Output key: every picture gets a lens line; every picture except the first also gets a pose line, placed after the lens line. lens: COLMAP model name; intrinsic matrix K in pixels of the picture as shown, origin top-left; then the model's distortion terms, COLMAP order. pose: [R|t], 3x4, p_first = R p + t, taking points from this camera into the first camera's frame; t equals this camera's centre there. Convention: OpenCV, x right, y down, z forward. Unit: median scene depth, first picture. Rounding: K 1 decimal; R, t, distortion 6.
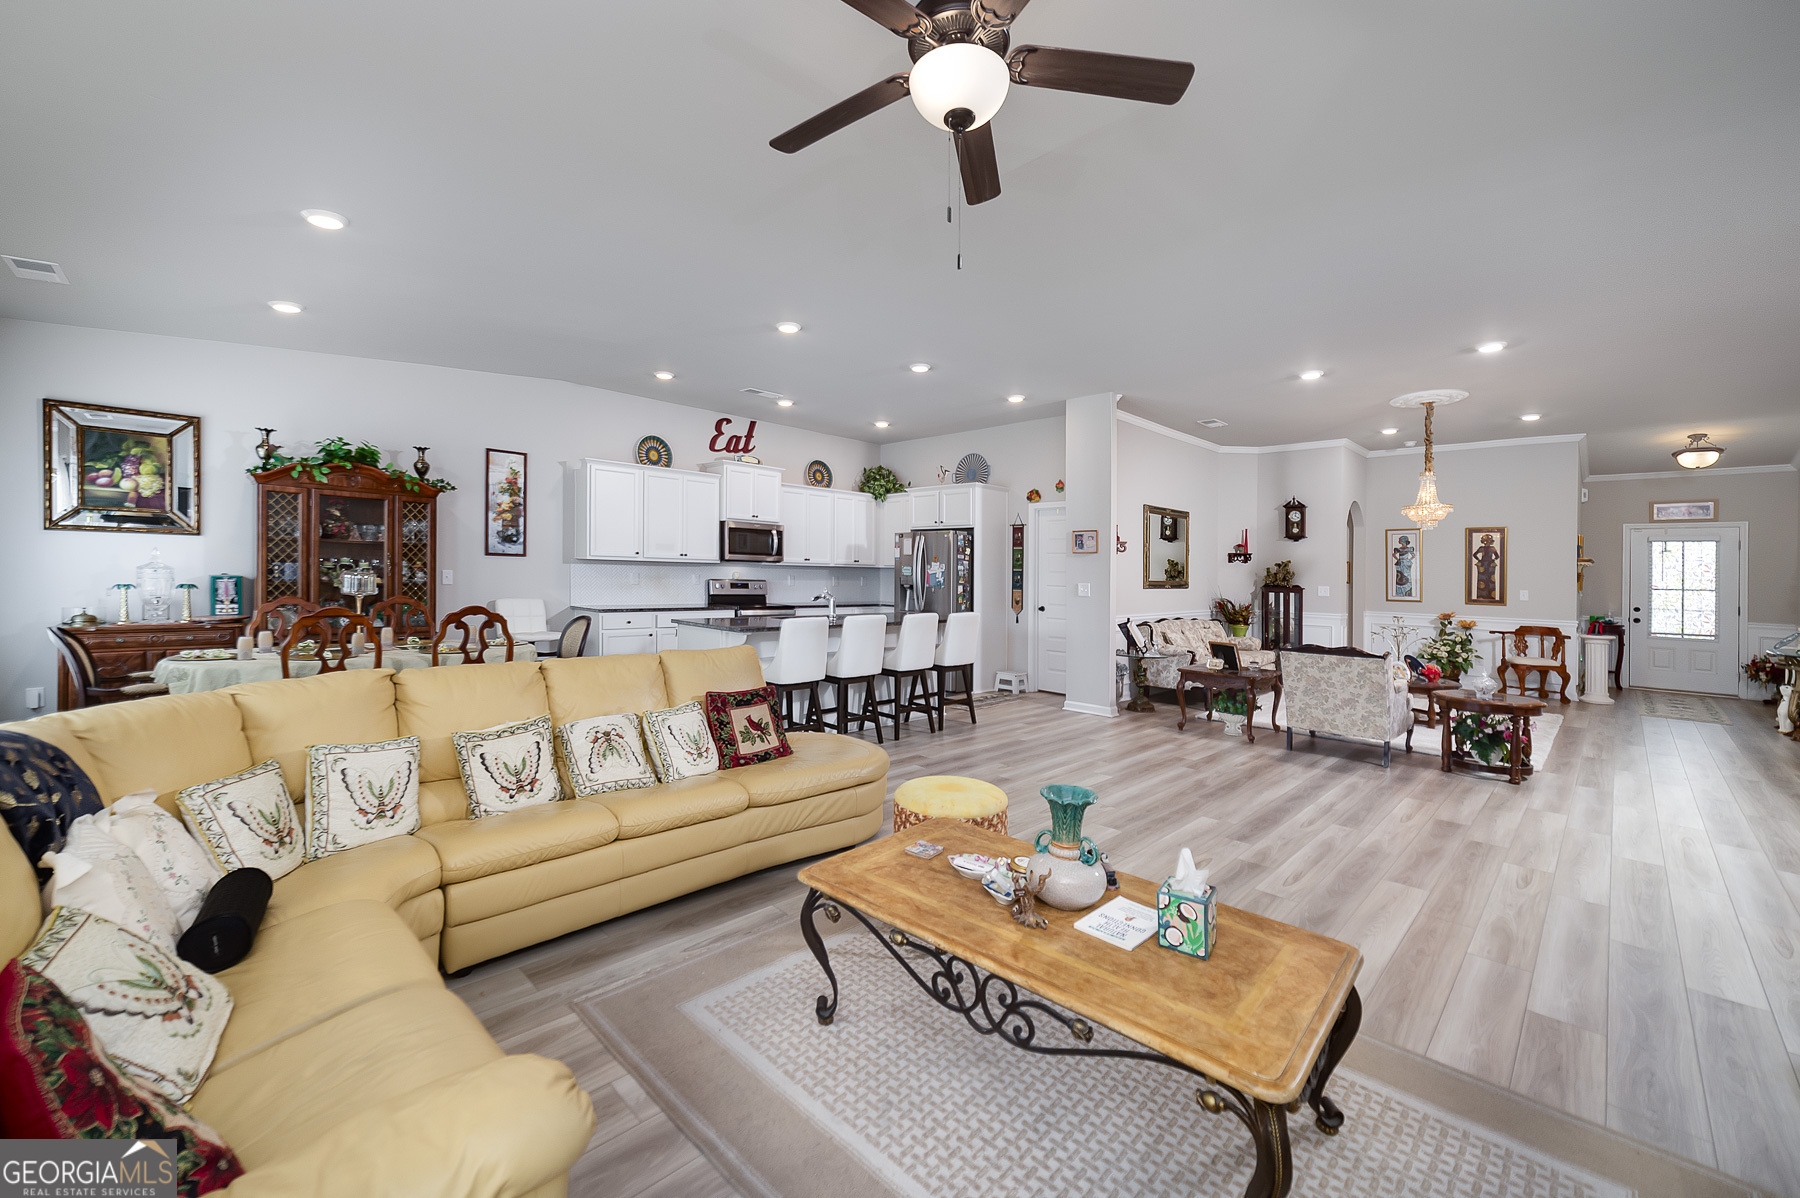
lens RADIAL K [[703.3, 0, 888.7], [0, 703.3, 579.9], [0, 0, 1]] dist [-0.014429, 0.003885]
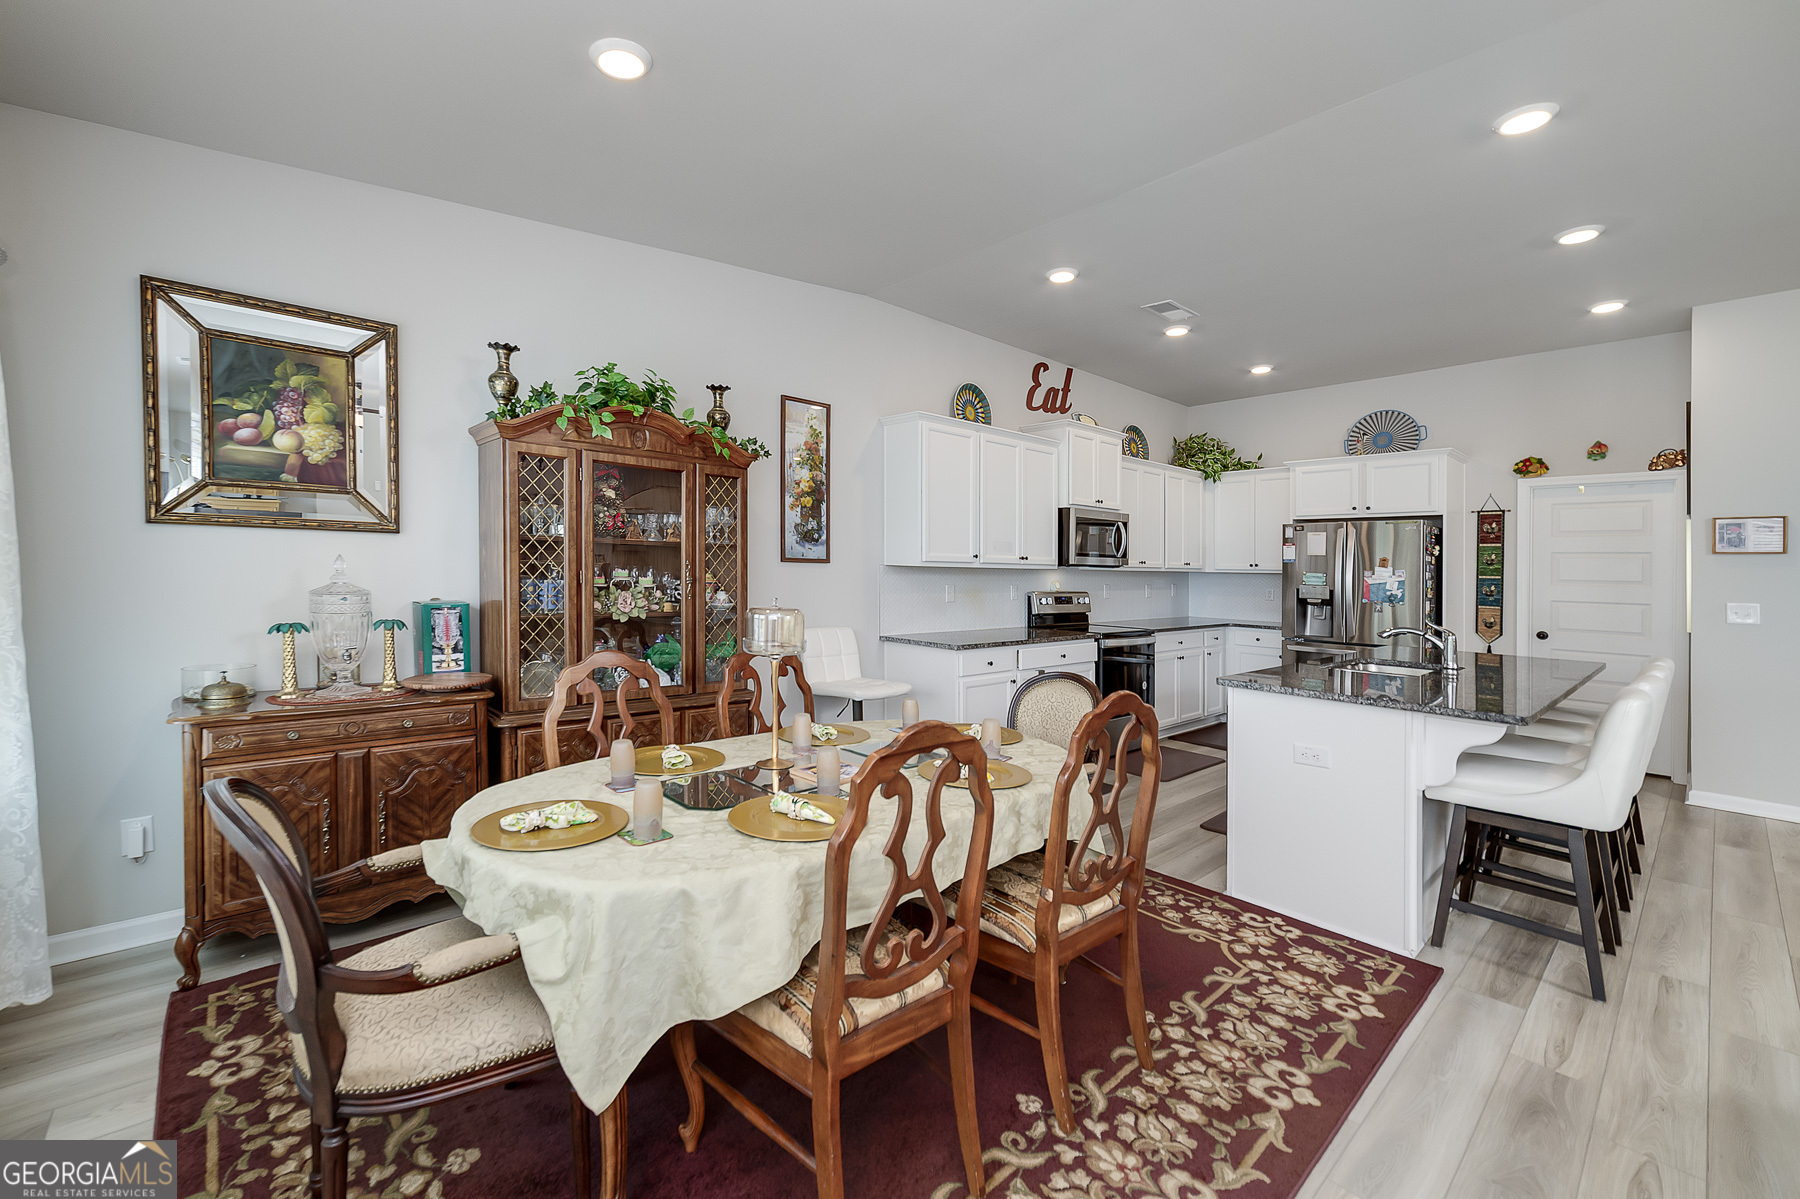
lens RADIAL K [[712.9, 0, 883.7], [0, 712.9, 588.4], [0, 0, 1]] dist [-0.005909, 0.001248]
pose [[0.998799, -0.002705, -0.048913, -0.510458], [0.003559, 0.999843, 0.017378, -0.024481], [0.048858, -0.017532, 0.998652, 0.393961]]
